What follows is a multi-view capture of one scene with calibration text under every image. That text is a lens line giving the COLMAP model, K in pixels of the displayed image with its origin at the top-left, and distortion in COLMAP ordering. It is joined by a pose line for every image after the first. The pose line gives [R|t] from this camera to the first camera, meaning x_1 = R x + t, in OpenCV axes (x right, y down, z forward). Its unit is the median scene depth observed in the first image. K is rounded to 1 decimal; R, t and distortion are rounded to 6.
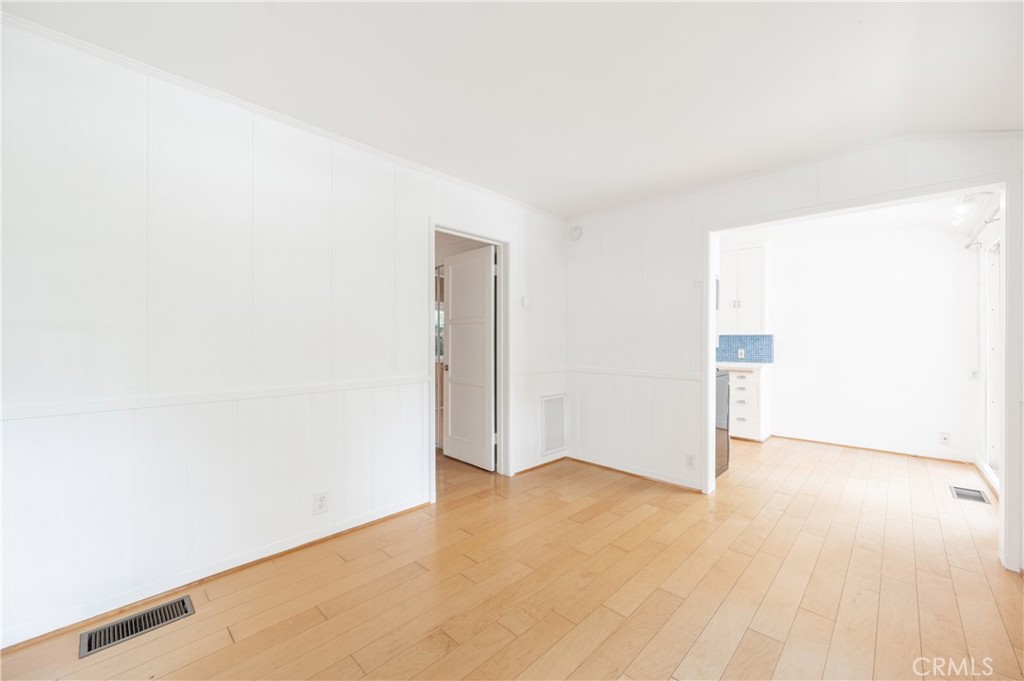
lens RADIAL K [[405.1, 0, 512.0], [0, 405.1, 340.5], [0, 0, 1]] dist [0.000708, 0.000058]
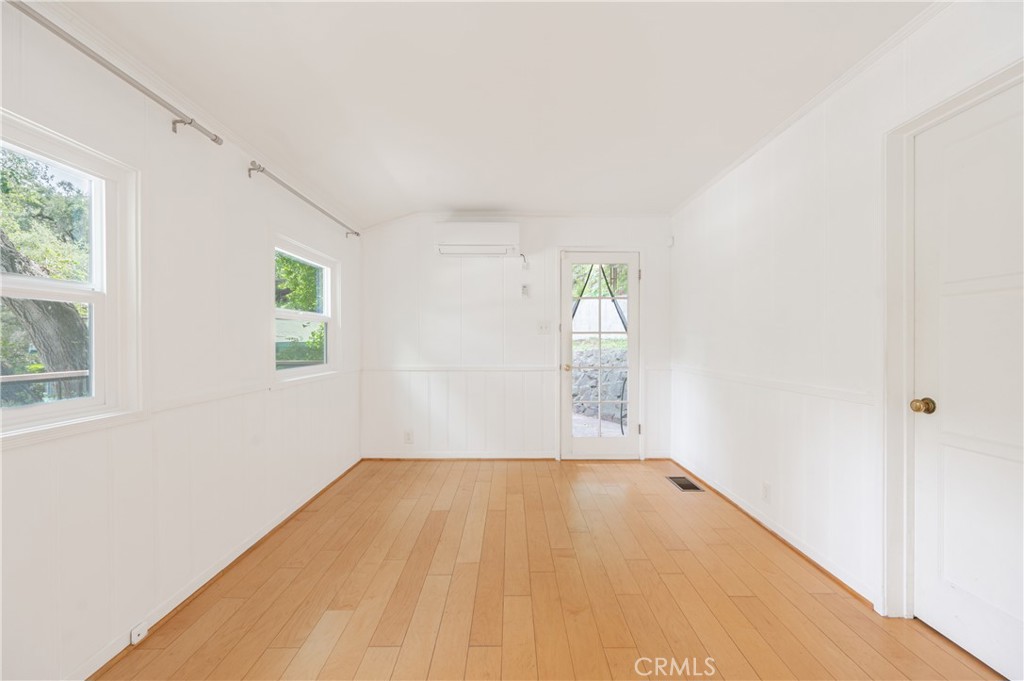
lens RADIAL K [[405.1, 0, 512.0], [0, 405.1, 340.5], [0, 0, 1]] dist [0.000708, 0.000058]
pose [[-0.716667, -0.003281, -0.697407, 0.969944], [-0.004768, 0.999989, 0.000195, 0.012128], [0.697399, 0.003465, -0.716675, 1.698253]]
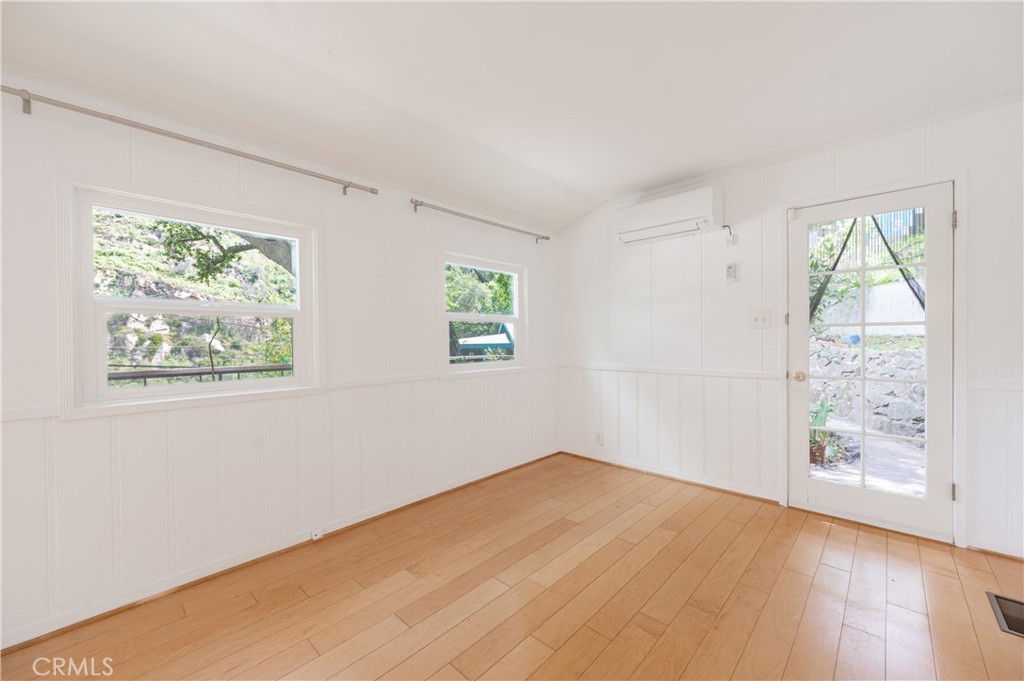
lens RADIAL K [[400.1, 0, 512.0], [0, 400.1, 340.5], [0, 0, 1]] dist [-0.001377, -0.000021]
pose [[-0.999923, 0.003795, -0.011789, 0.322533], [0.003701, 0.999962, 0.007955, 0.008244], [0.011819, 0.007911, -0.999899, 1.817706]]
